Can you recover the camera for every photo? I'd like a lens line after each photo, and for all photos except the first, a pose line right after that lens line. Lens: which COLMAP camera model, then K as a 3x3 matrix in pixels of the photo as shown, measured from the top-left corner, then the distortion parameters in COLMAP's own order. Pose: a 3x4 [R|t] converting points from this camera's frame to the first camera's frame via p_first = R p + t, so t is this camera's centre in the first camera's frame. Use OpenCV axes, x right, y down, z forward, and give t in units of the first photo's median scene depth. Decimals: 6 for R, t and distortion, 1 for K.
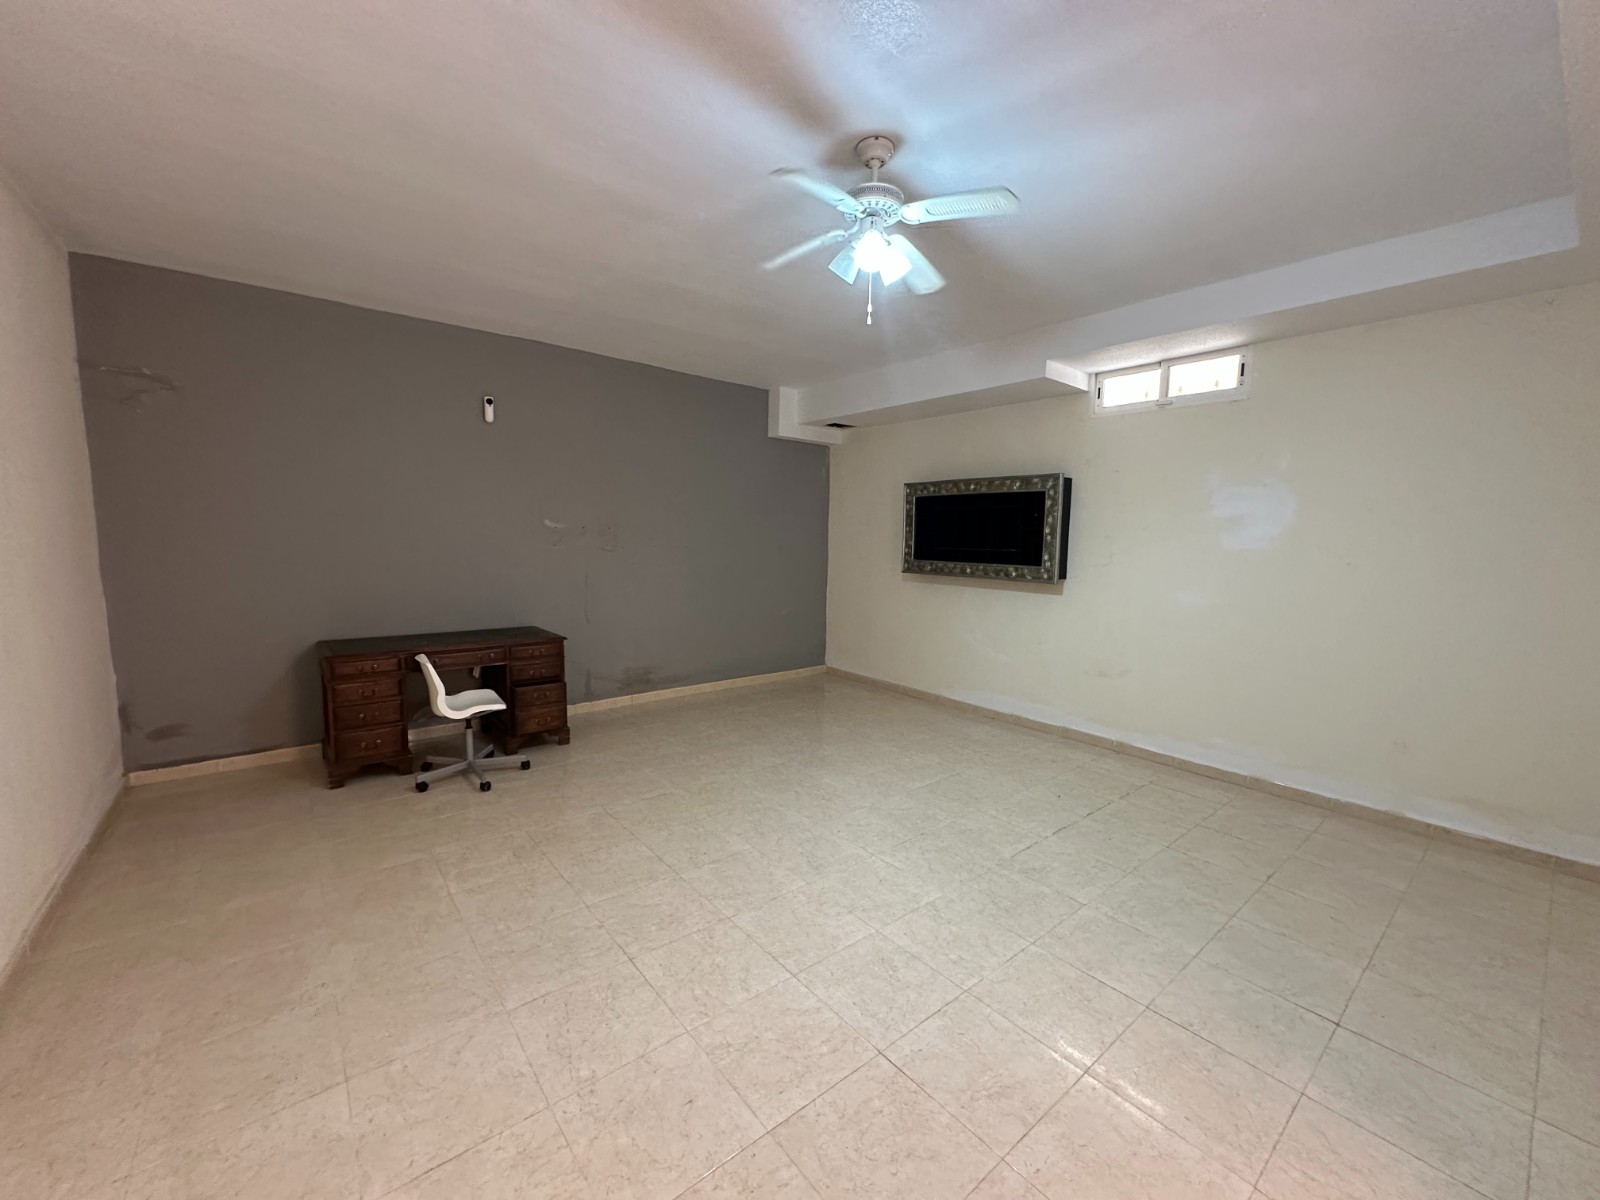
lens RADIAL K [[639.8, 0, 798.9], [0, 639.8, 602.1], [0, 0, 1]] dist [-0.001638, 0.000583]
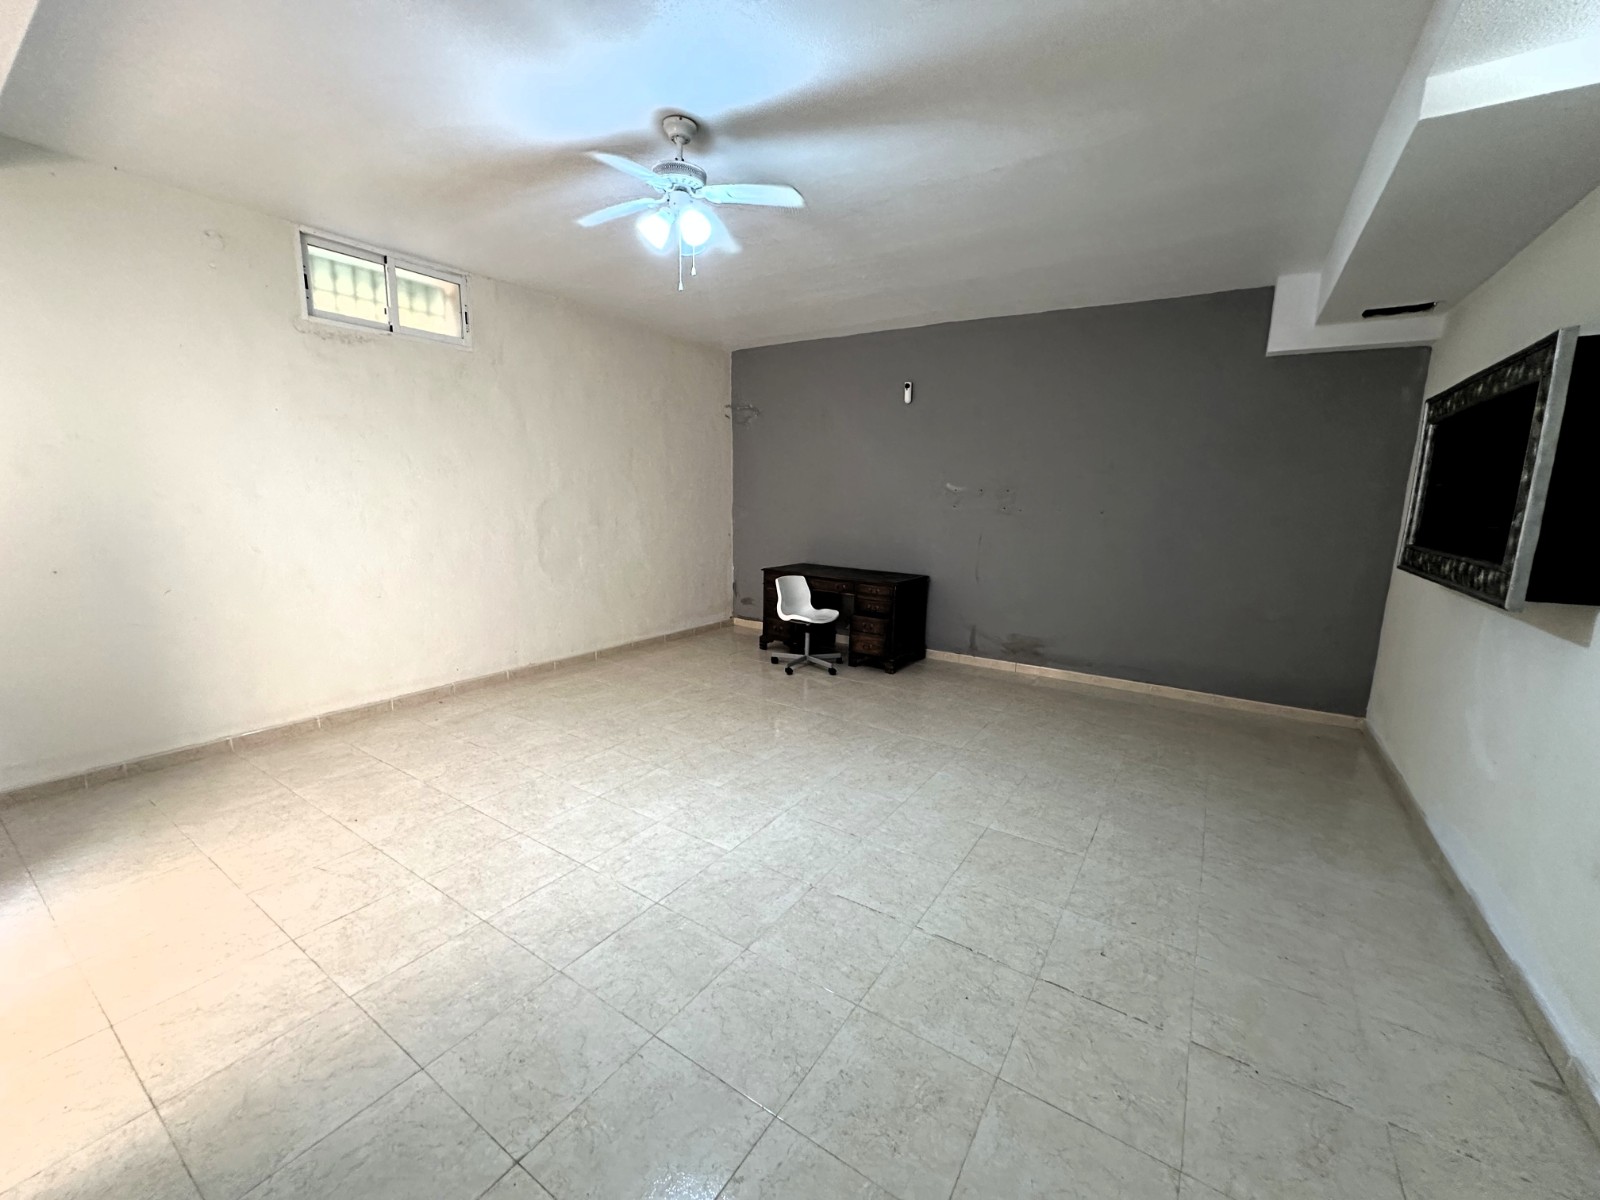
lens RADIAL K [[639.8, 0, 798.9], [0, 639.8, 602.1], [0, 0, 1]] dist [-0.001638, 0.000583]
pose [[0.296953, 0.150693, -0.942926, 0.976277], [-0.118921, 0.985618, 0.120064, -0.042360], [0.947458, 0.076480, 0.310603, 0.667455]]
